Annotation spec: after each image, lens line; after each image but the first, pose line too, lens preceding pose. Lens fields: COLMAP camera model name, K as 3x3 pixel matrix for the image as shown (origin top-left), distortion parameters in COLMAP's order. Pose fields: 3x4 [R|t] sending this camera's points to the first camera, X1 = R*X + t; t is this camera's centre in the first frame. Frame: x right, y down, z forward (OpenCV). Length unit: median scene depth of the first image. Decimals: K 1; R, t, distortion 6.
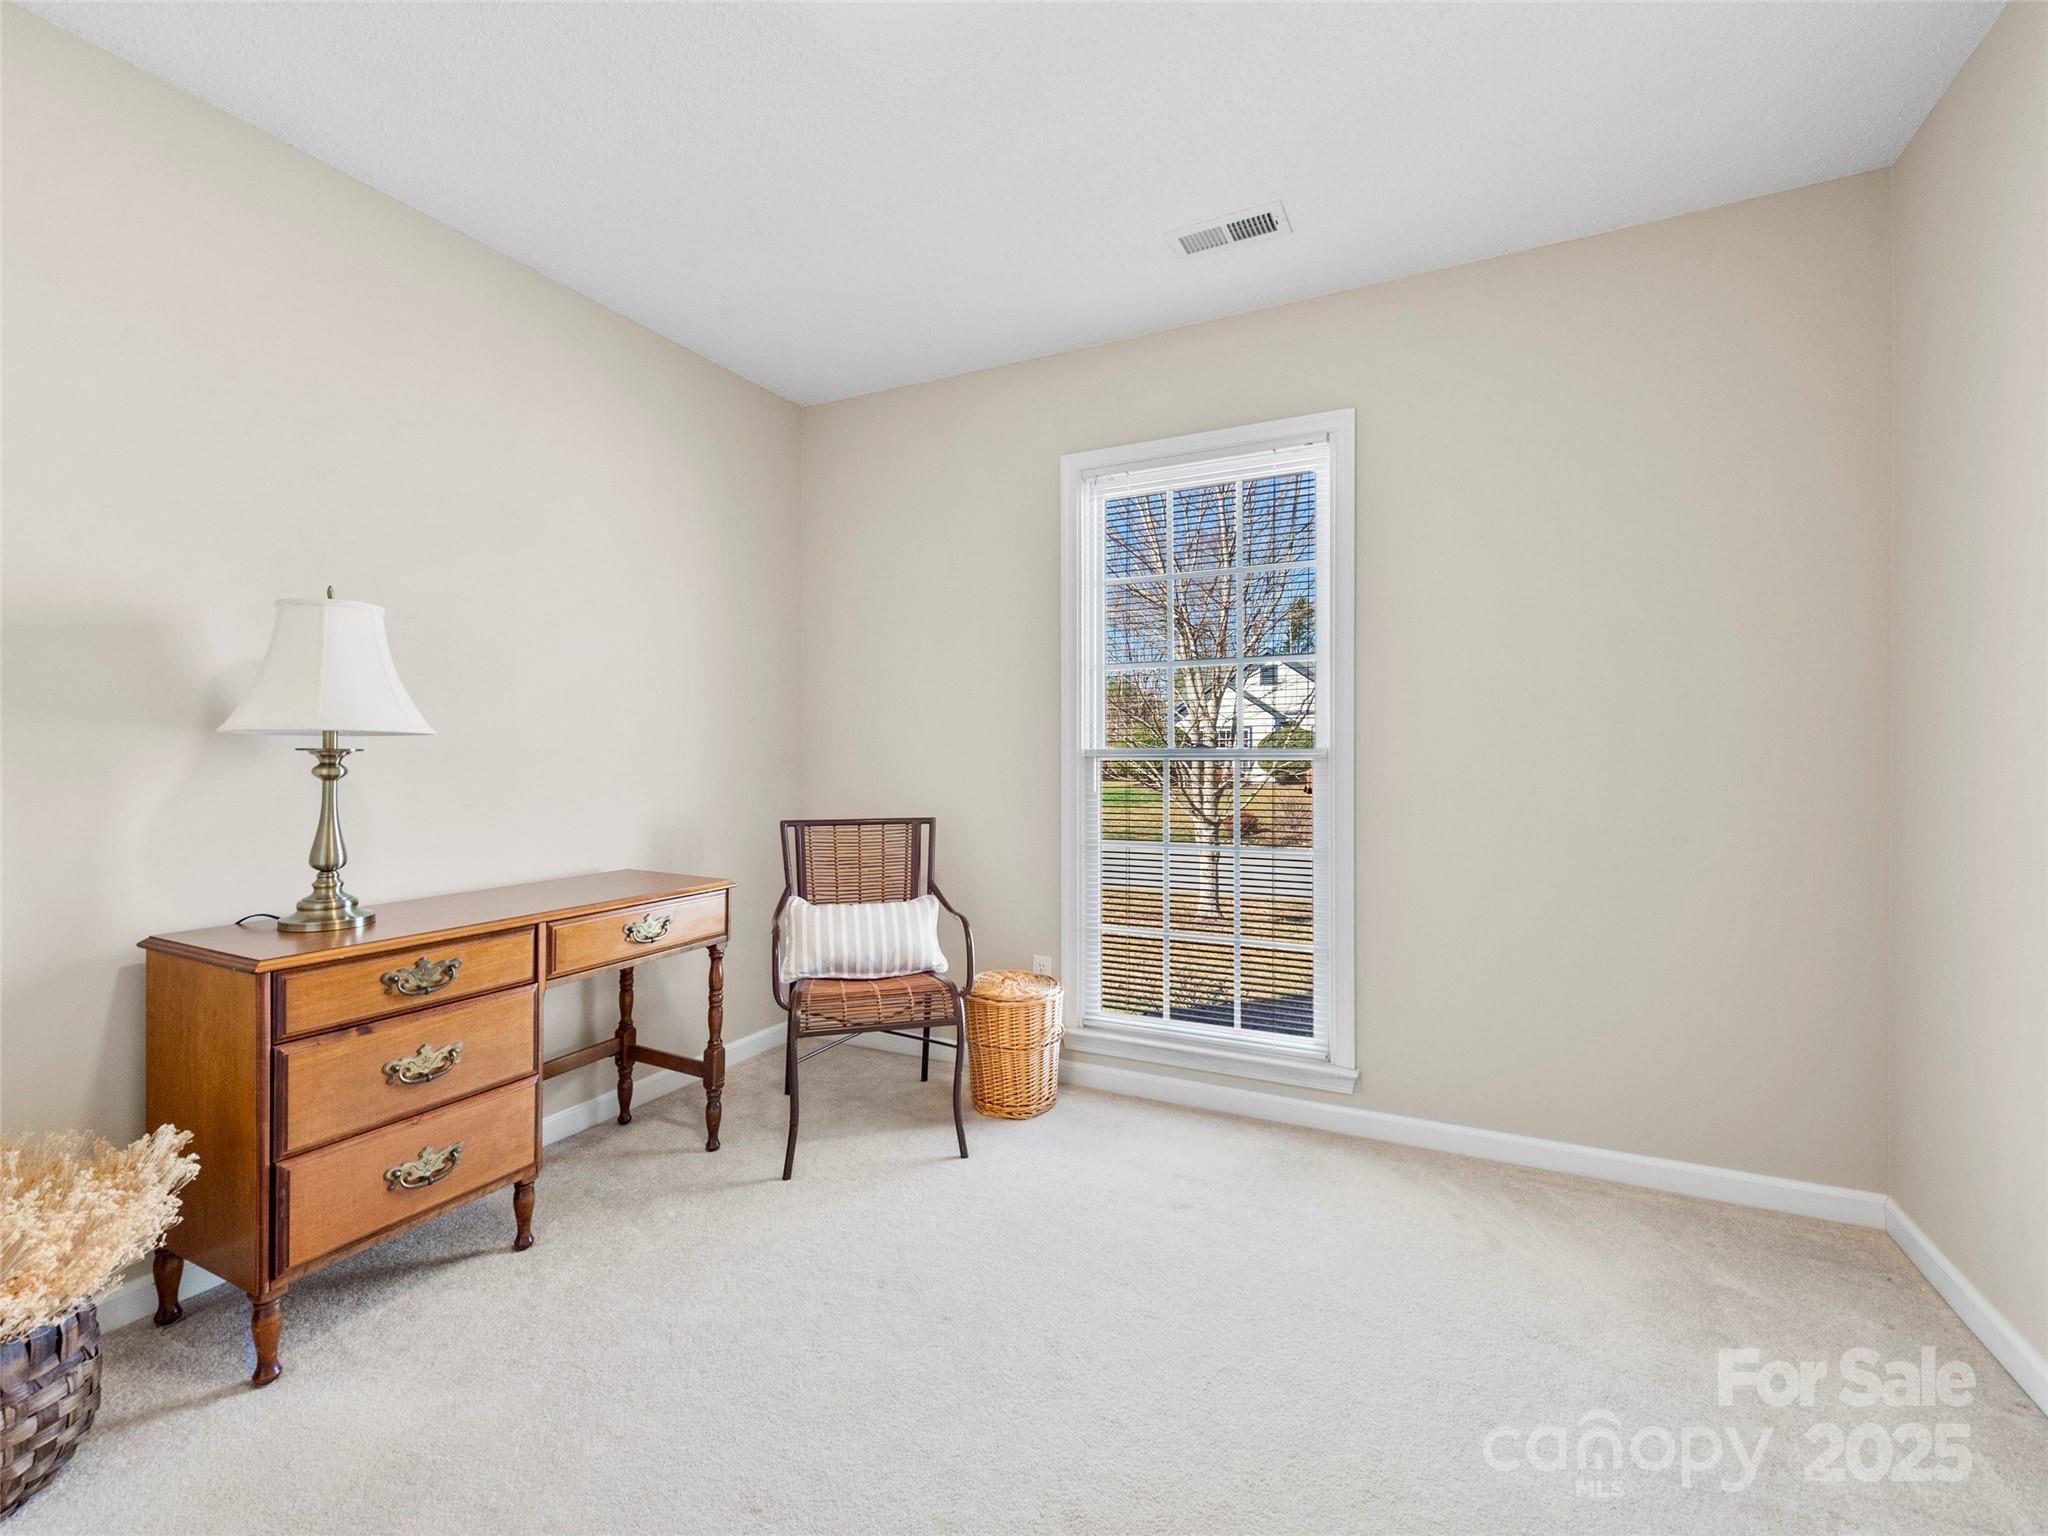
lens RADIAL K [[910.4, 0, 1022.4], [0, 910.4, 747.9], [0, 0, 1]] dist [0.016539, -0.005808]
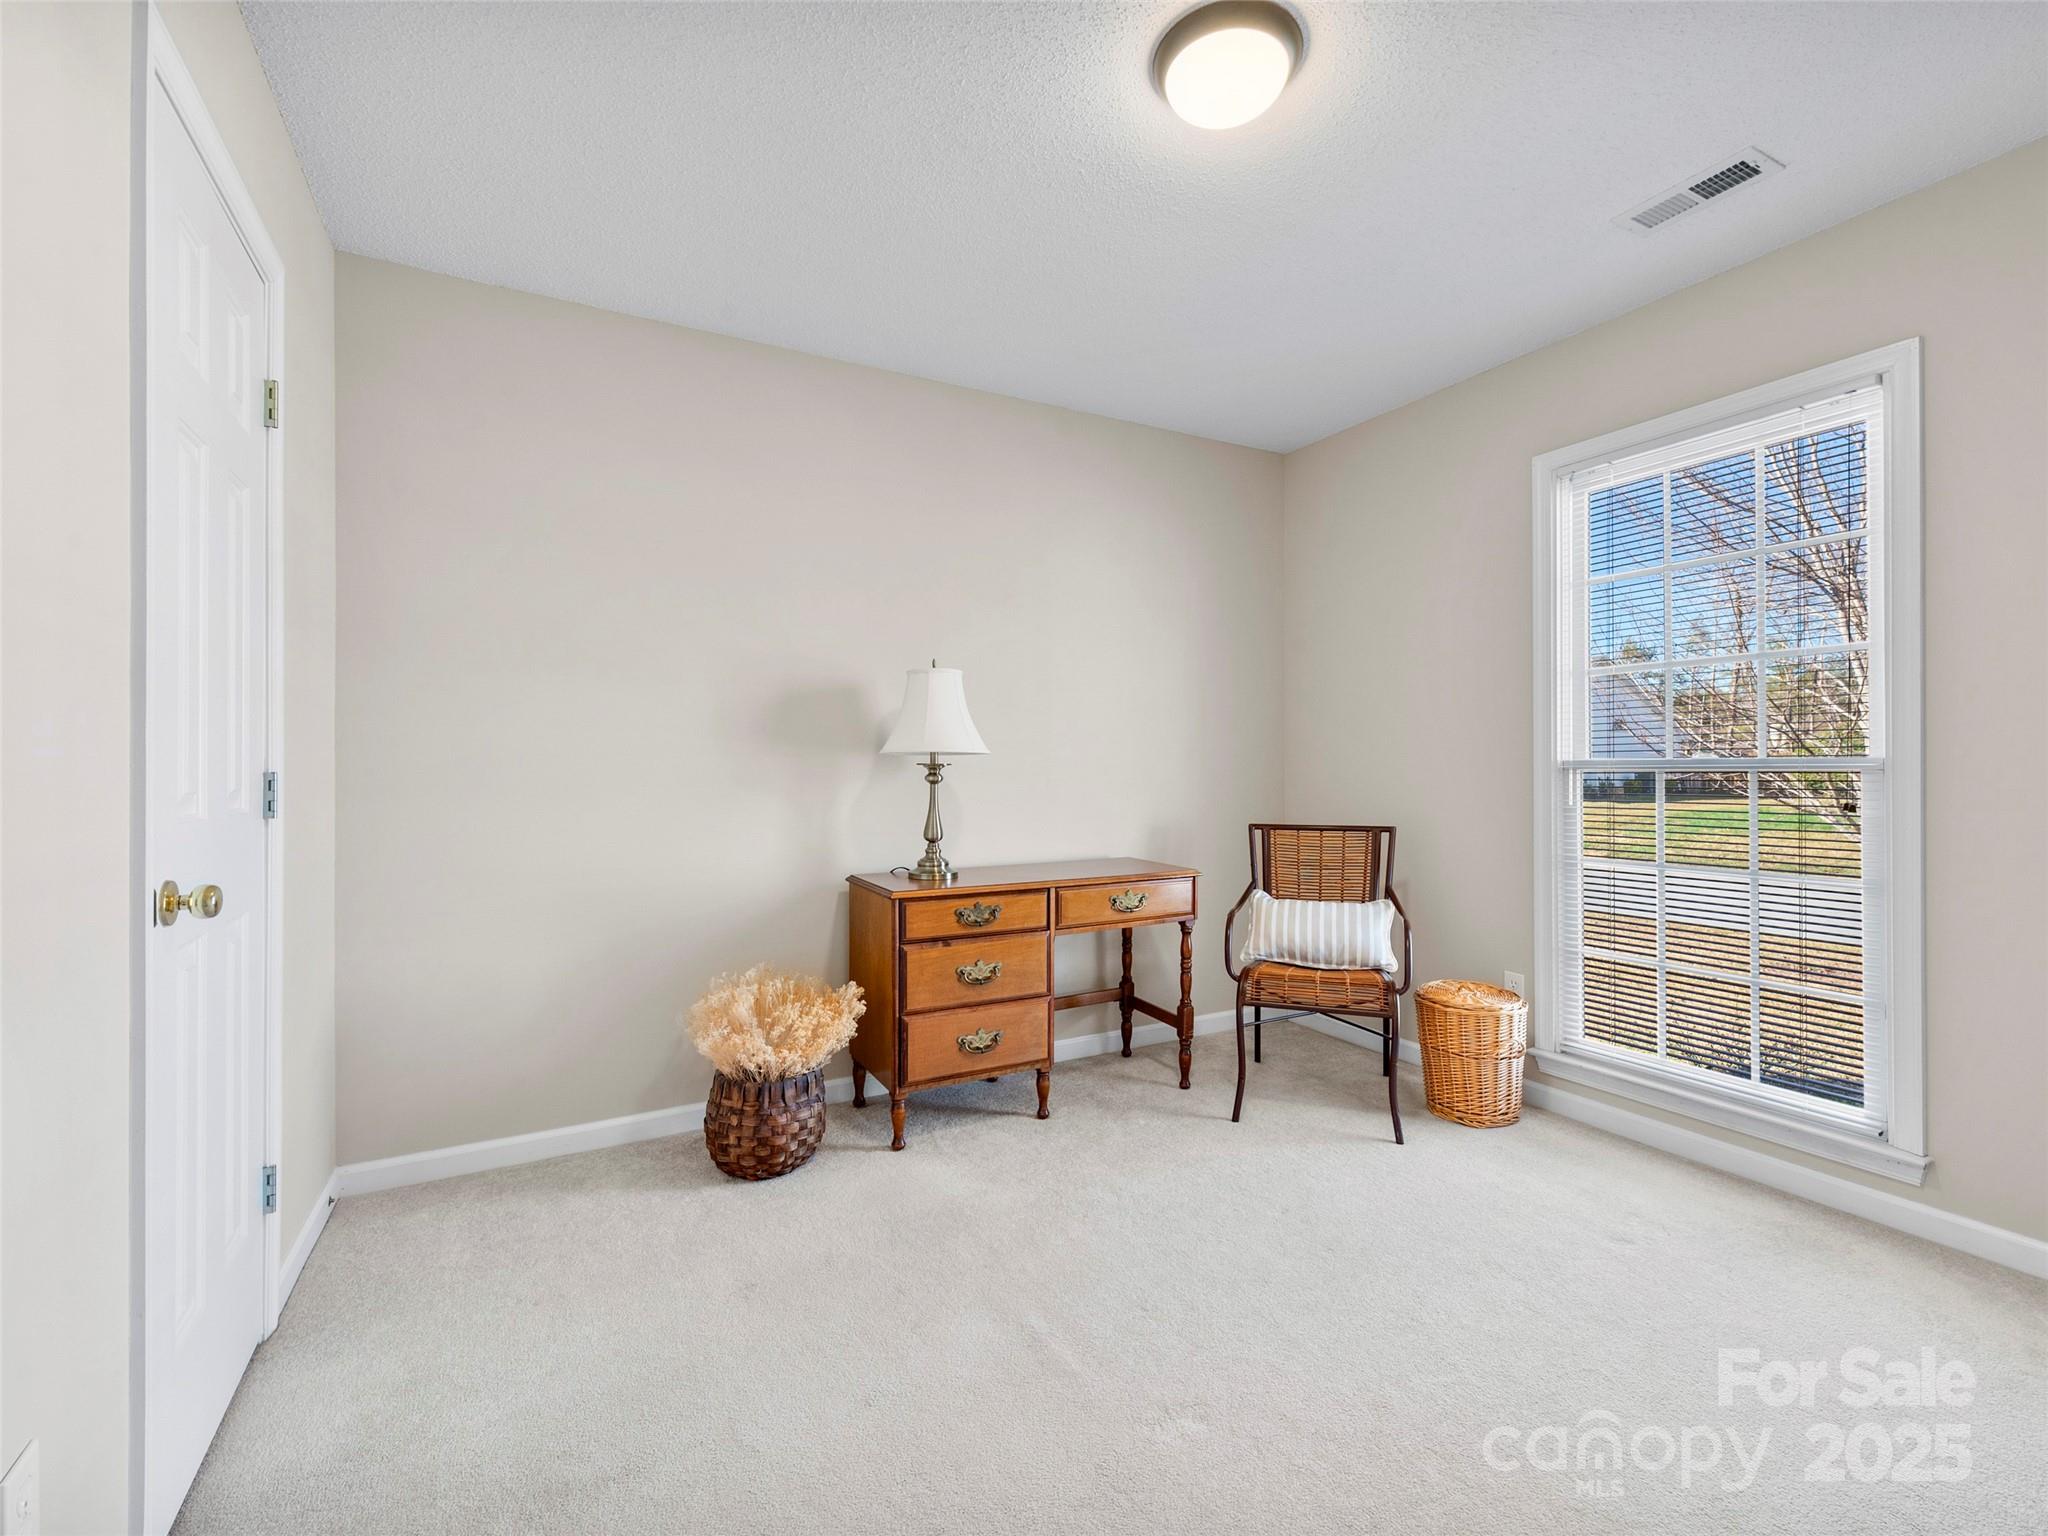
lens RADIAL K [[910.4, 0, 1017.2], [0, 910.4, 745.8], [0, 0, 1]] dist [0.016539, -0.005808]
pose [[0.811836, -0.016802, -0.583643, 0.209042], [0.006788, 0.999790, -0.019341, 0.000869], [0.583845, 0.011740, 0.811780, -0.138197]]
